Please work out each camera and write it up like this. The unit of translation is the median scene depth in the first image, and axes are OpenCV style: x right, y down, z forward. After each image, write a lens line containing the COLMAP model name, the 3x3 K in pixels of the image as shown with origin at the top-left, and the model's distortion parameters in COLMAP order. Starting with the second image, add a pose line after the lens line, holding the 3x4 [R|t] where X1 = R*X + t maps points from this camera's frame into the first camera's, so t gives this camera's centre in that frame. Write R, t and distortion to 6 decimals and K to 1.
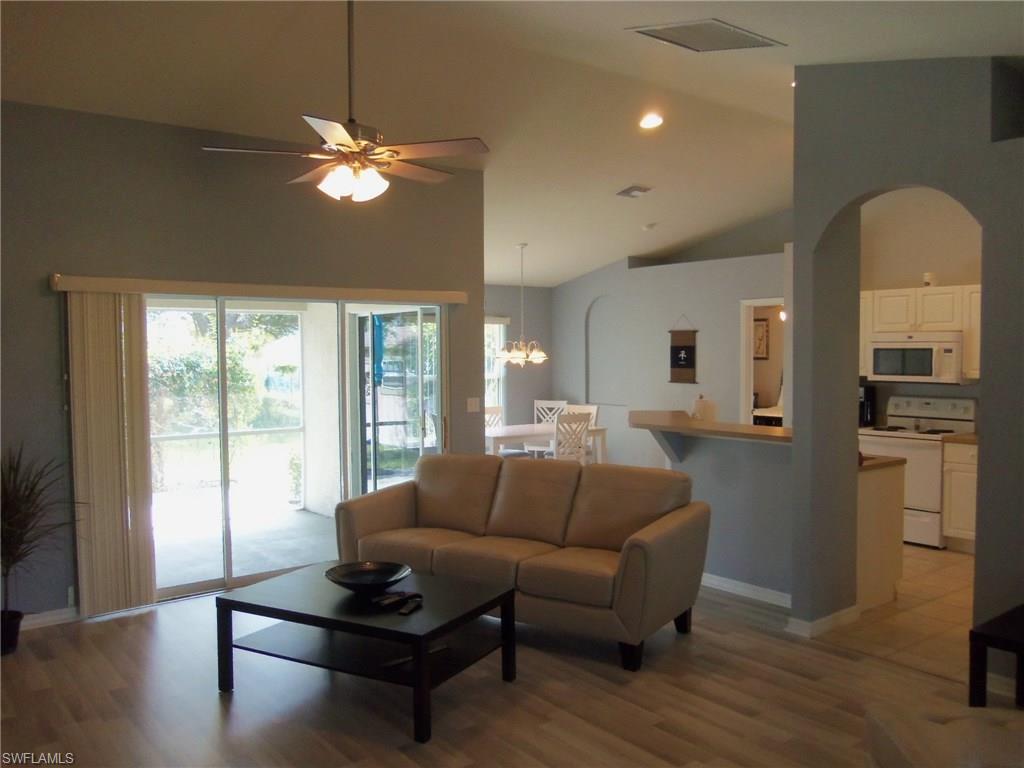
lens RADIAL K [[850.7, 0, 513.1], [0, 850.7, 385.6], [0, 0, 1]] dist [-0.042697, 0.034720]
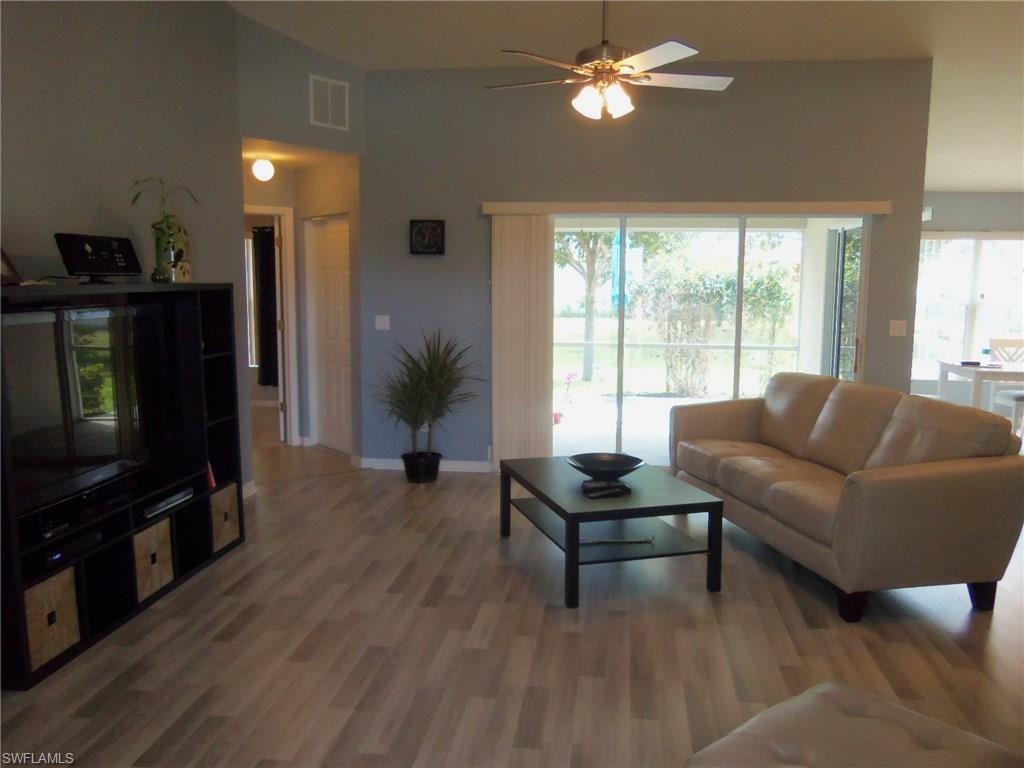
lens RADIAL K [[850.7, 0, 515.2], [0, 850.7, 383.6], [0, 0, 1]] dist [-0.042697, 0.034720]
pose [[0.715691, 0.098958, -0.691371, 0.362762], [-0.039983, 0.994093, 0.100897, 0.009297], [0.697272, -0.044568, 0.715420, 0.097084]]
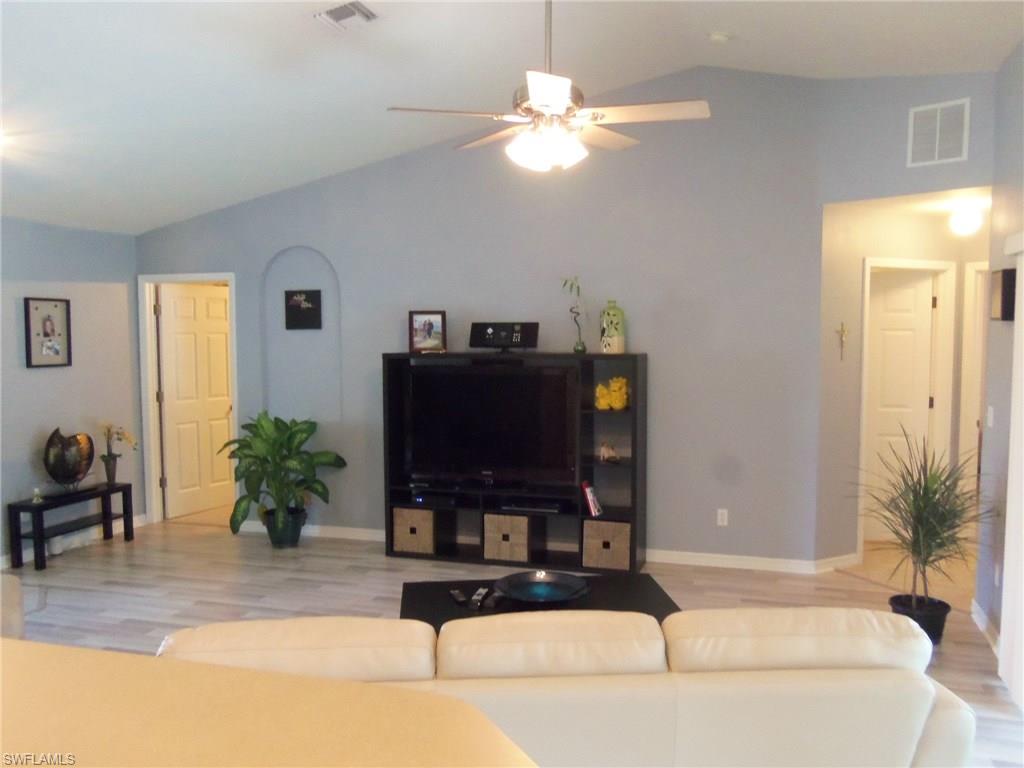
lens RADIAL K [[850.7, 0, 512.6], [0, 850.7, 388.6], [0, 0, 1]] dist [-0.042697, 0.034720]
pose [[-0.808460, 0.061966, -0.585280, 0.269189], [-0.011740, 0.992546, 0.121302, -0.075166], [0.588434, 0.104939, -0.801707, 1.241133]]
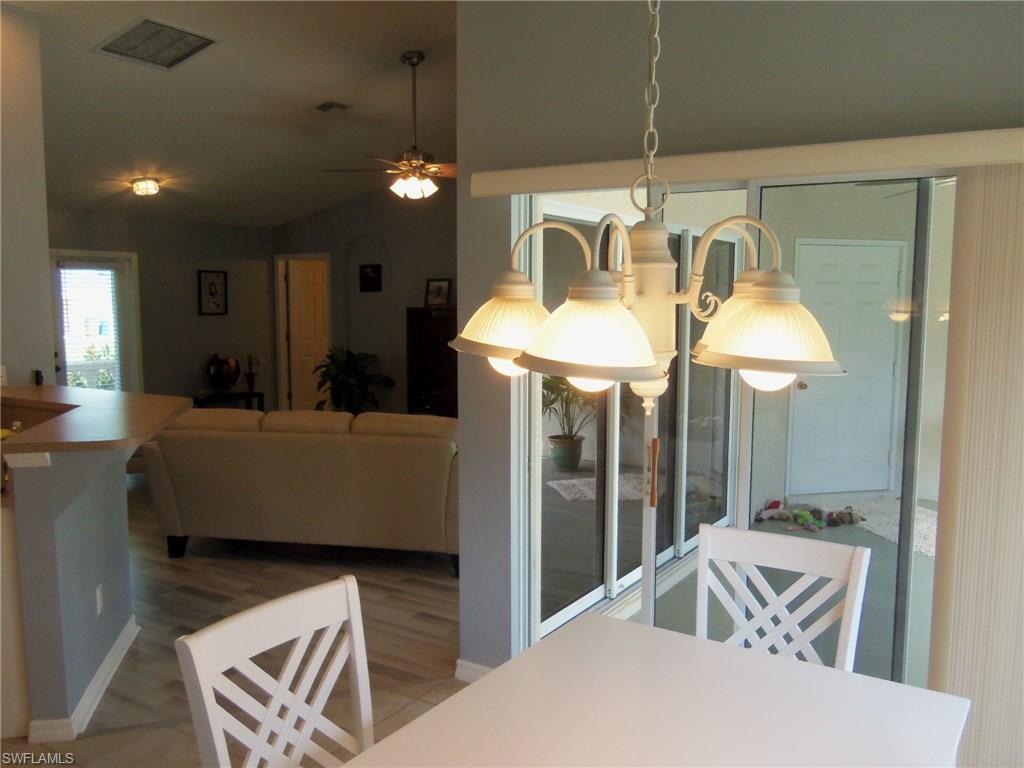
lens RADIAL K [[850.7, 0, 510.4], [0, 850.7, 382.6], [0, 0, 1]] dist [-0.042697, 0.034720]
pose [[-0.936638, 0.051173, -0.346541, 0.147412], [-0.002471, 0.988283, 0.152616, -0.092067], [0.350290, 0.143802, -0.925537, 1.853818]]
